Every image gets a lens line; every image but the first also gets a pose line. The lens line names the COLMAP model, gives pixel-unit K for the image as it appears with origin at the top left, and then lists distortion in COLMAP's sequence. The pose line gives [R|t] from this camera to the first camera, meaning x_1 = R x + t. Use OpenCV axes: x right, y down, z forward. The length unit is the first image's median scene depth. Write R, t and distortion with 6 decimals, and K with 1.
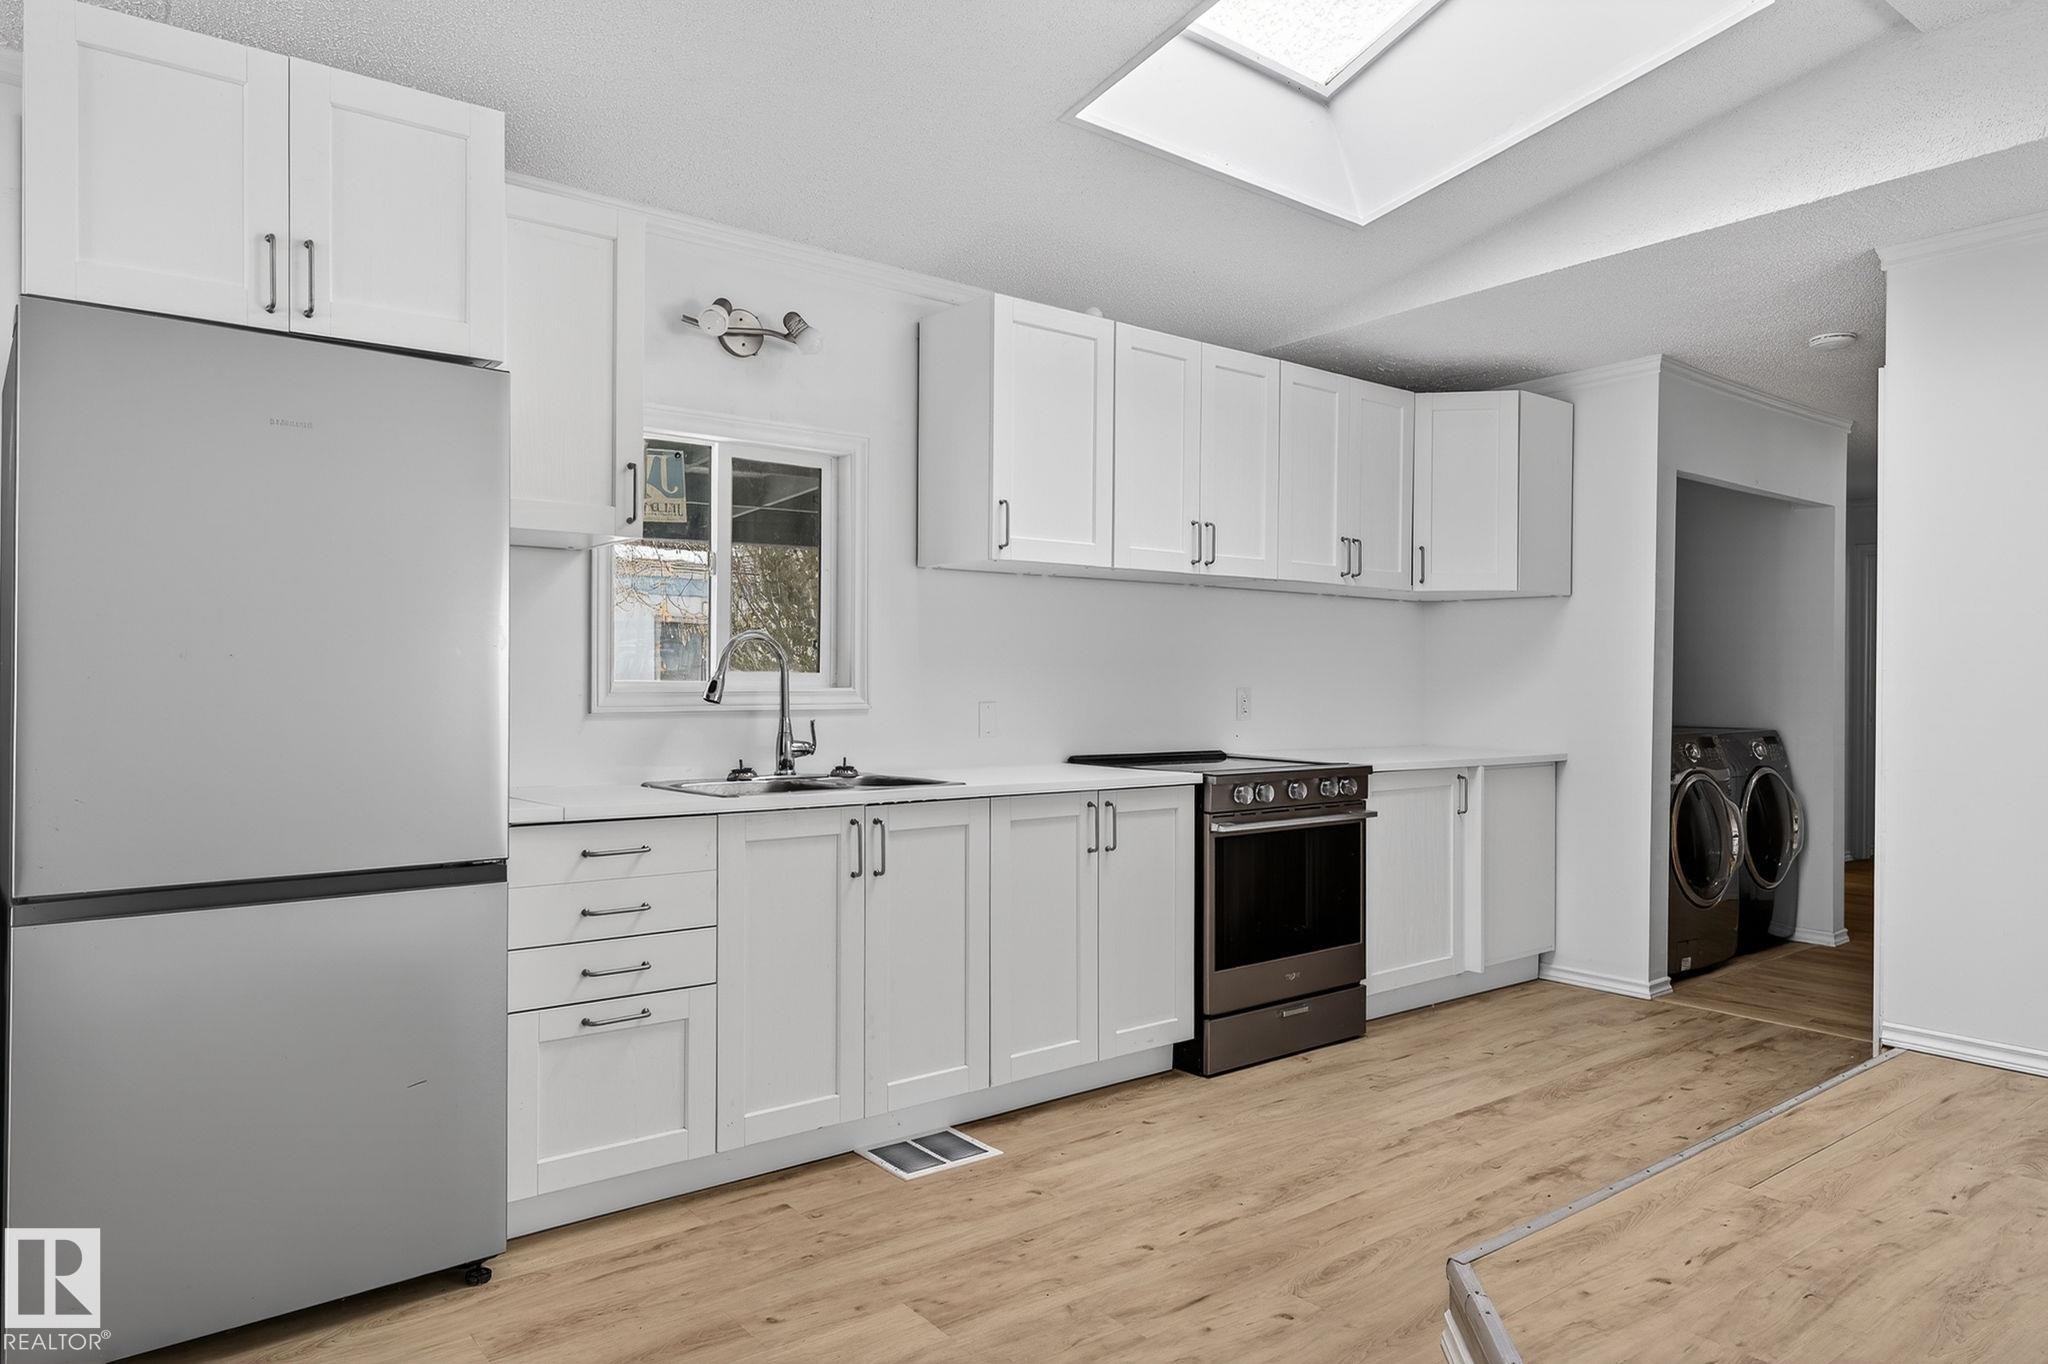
lens RADIAL K [[1292.9, 0, 966.2], [0, 1292.9, 683.1], [0, 0, 1]] dist [0.019654, -0.038111]
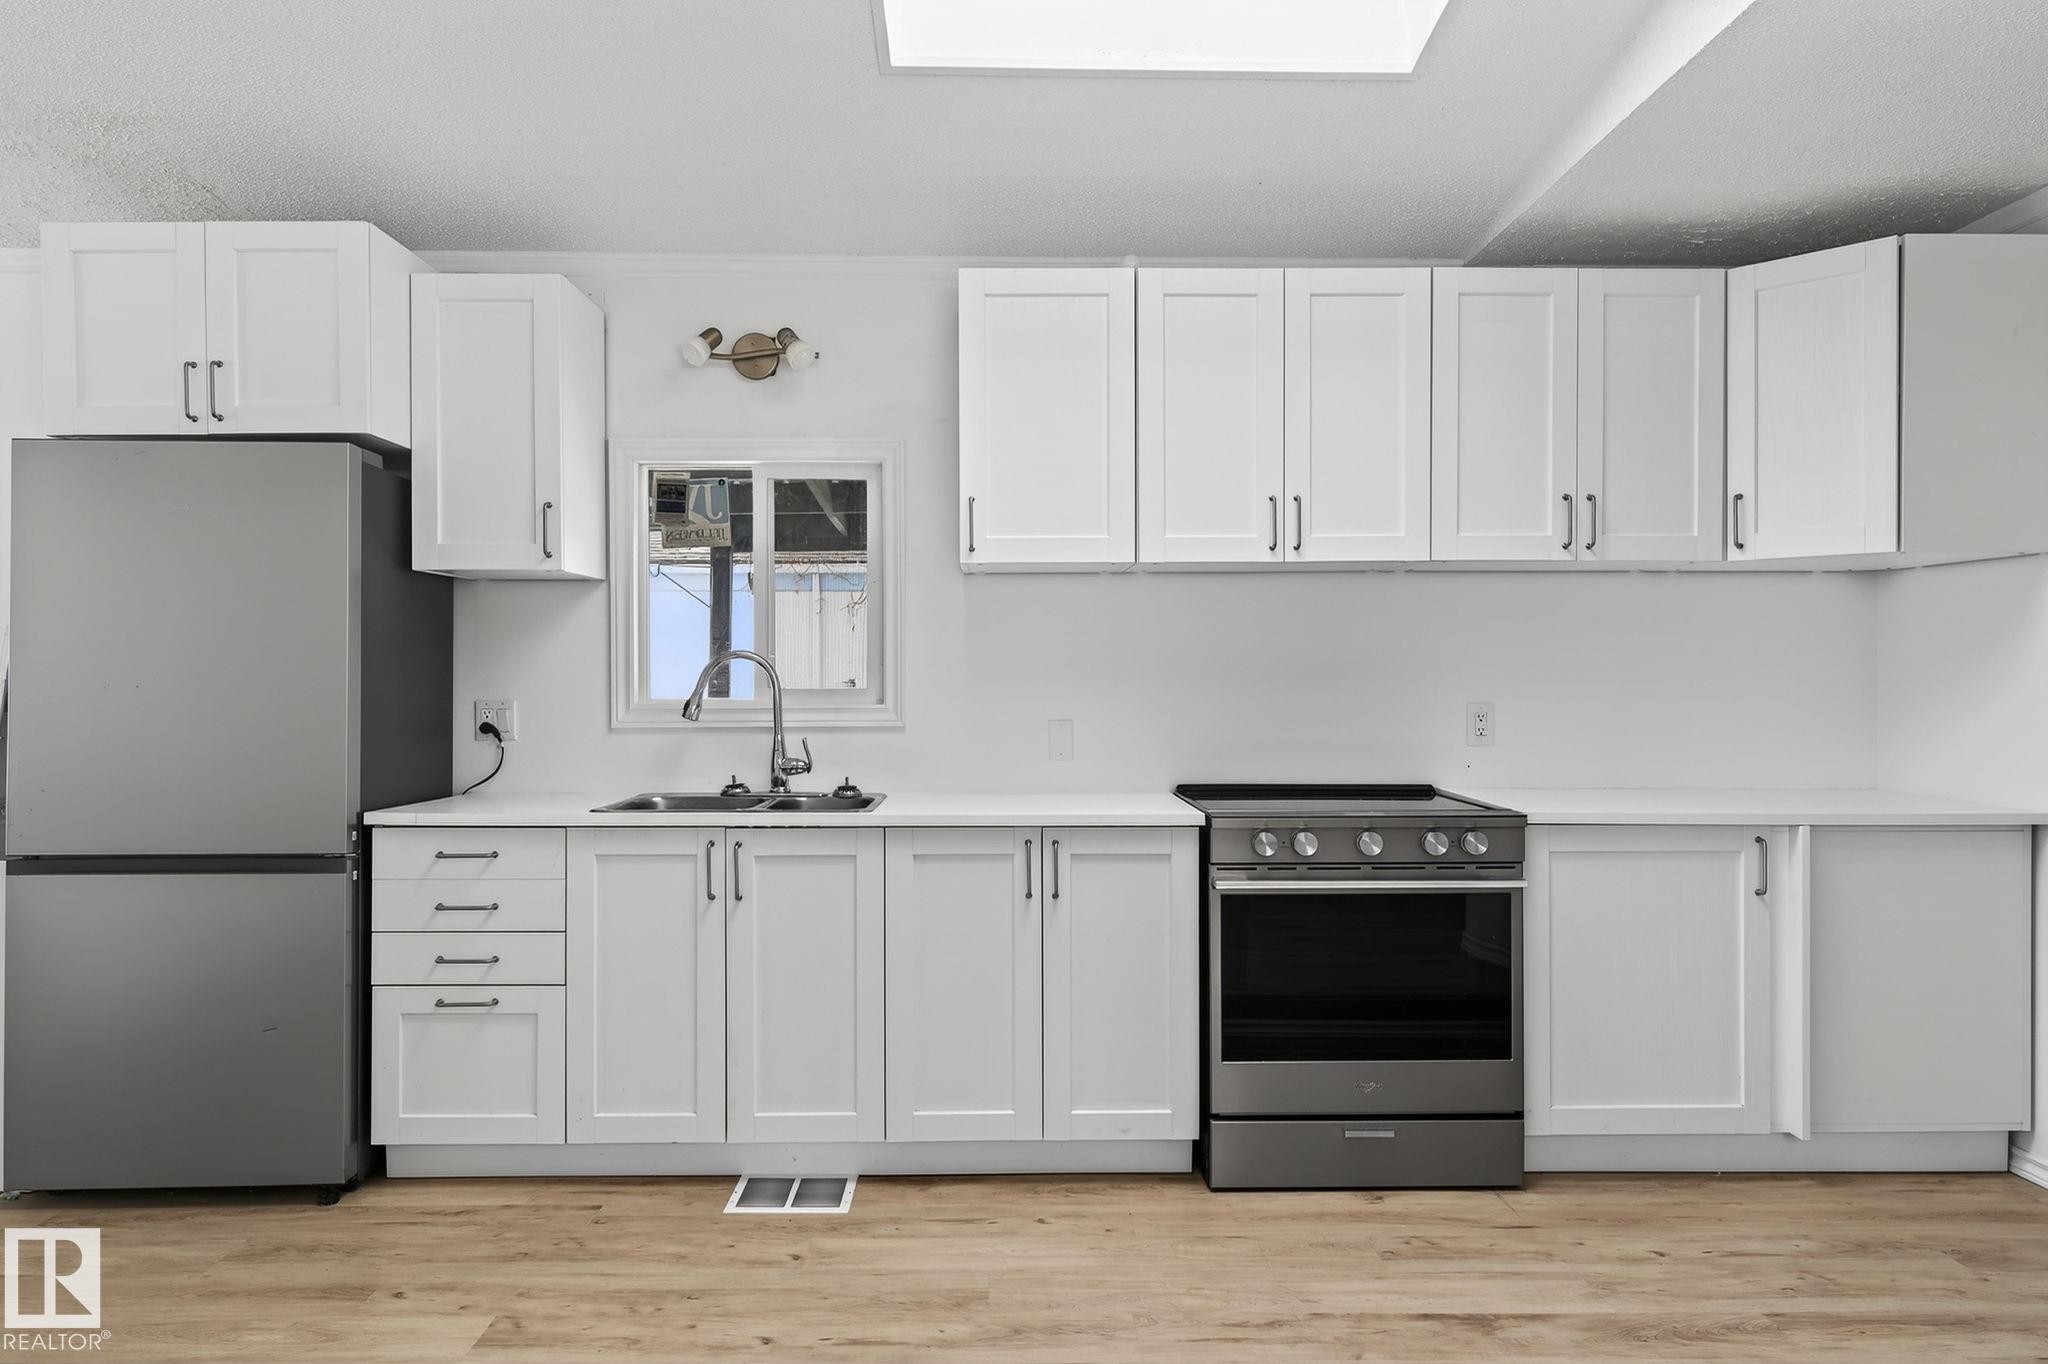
lens RADIAL K [[1346.8, 0, 981.0], [0, 1346.8, 684.7], [0, 0, 1]] dist [0.000491, -0.000920]
pose [[0.796987, -0.001938, -0.603993, 0.605563], [0.005394, 0.999978, 0.003909, -0.015290], [0.603972, -0.006374, 0.796980, 0.258709]]
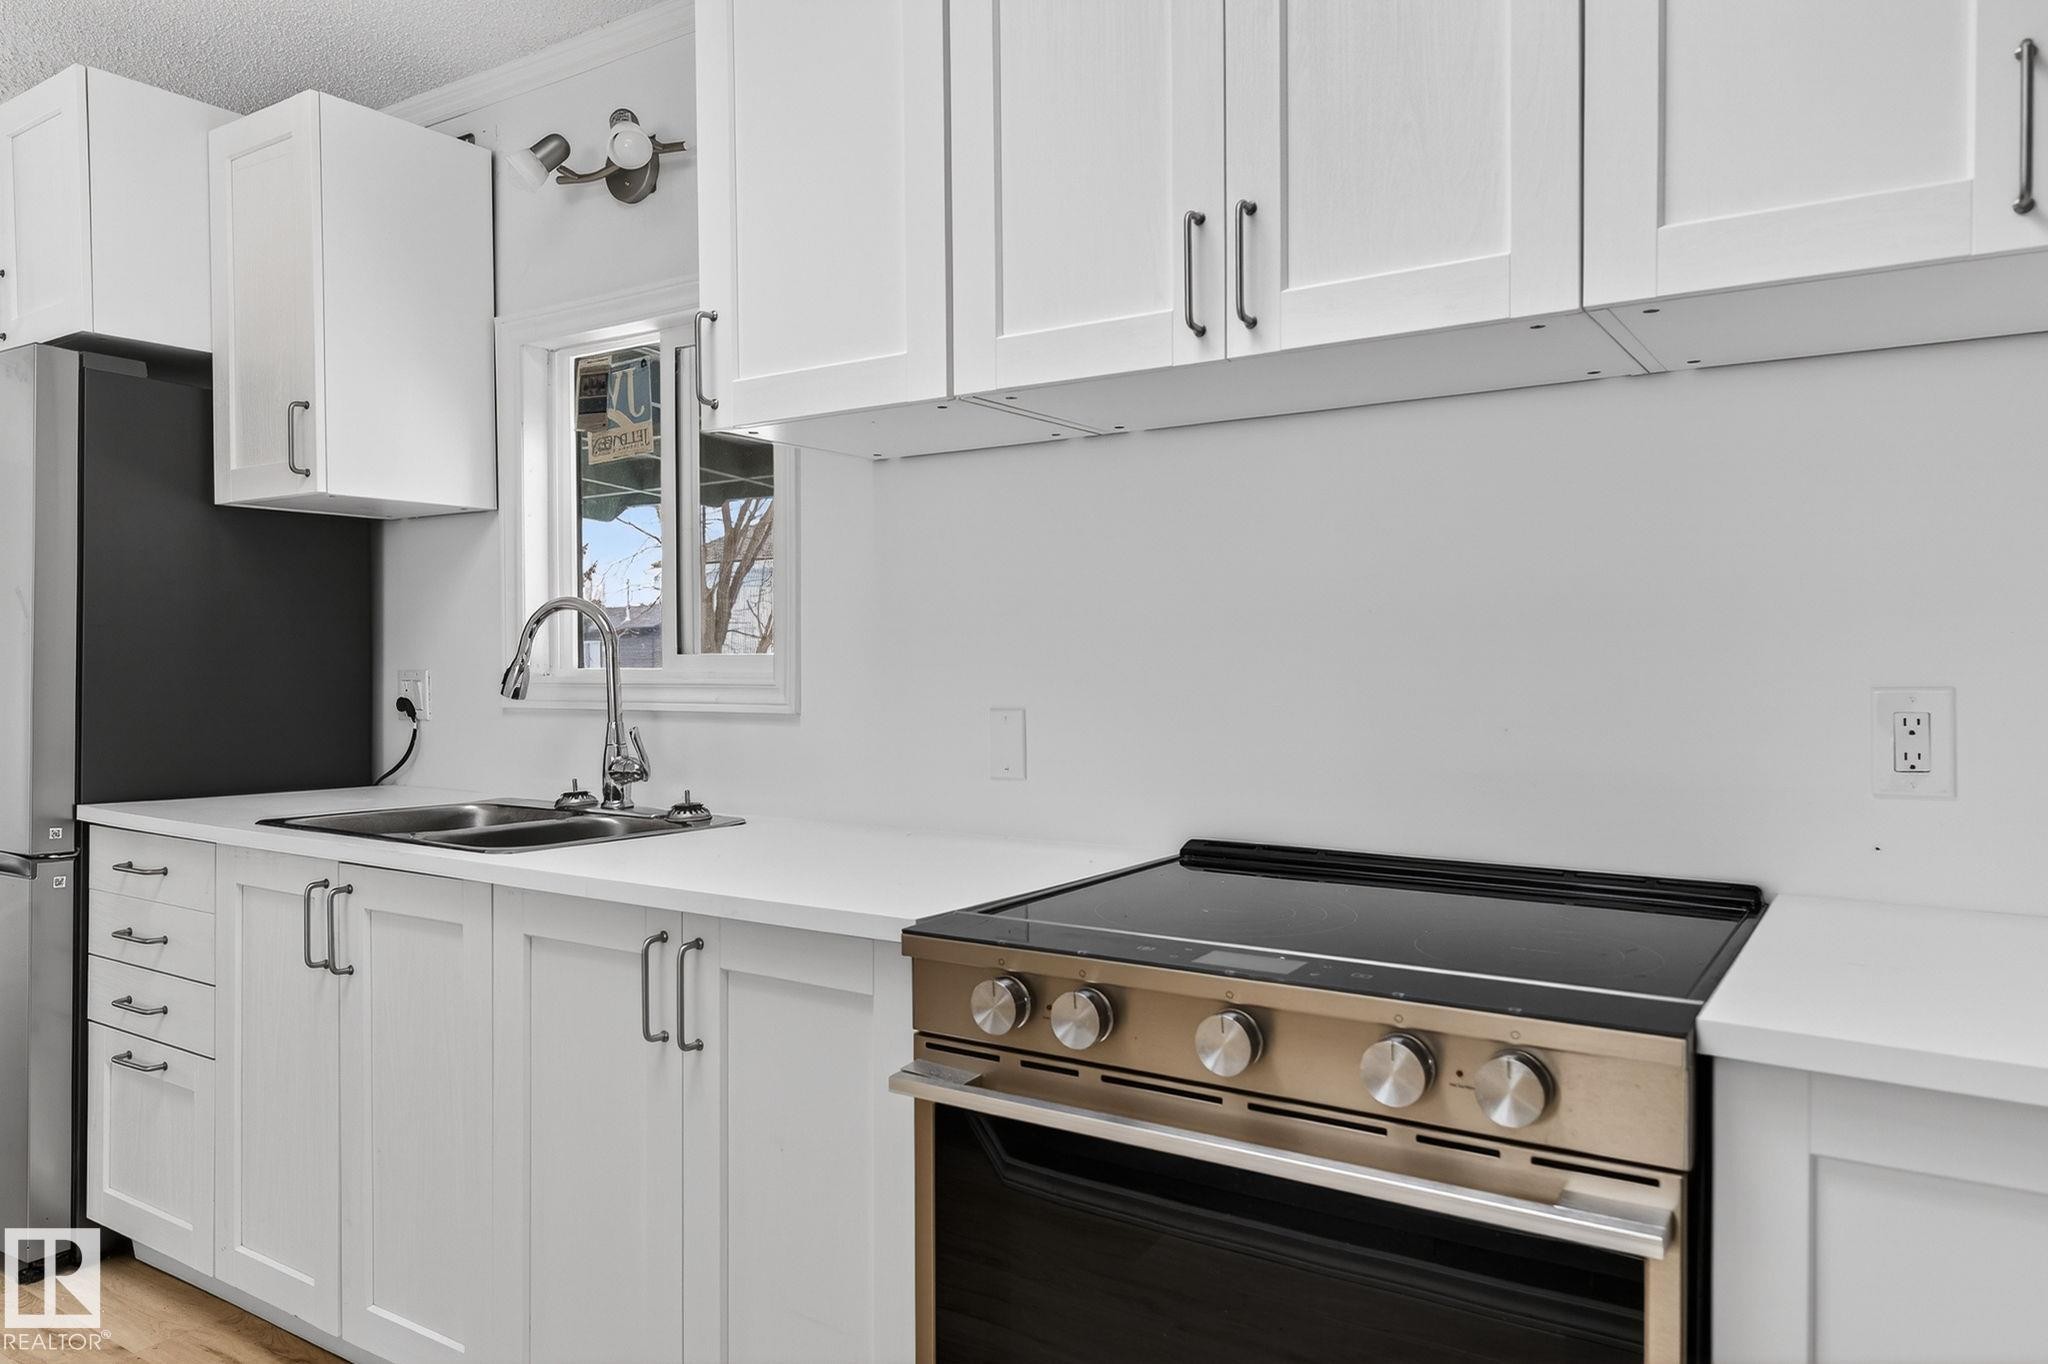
lens RADIAL K [[1346.8, 0, 981.0], [0, 1346.8, 684.7], [0, 0, 1]] dist [0.000491, -0.000920]
pose [[0.323134, 0.012847, -0.946266, 0.574677], [0.004125, 0.999879, 0.014983, -0.002673], [0.946344, -0.008745, 0.323042, 0.937324]]
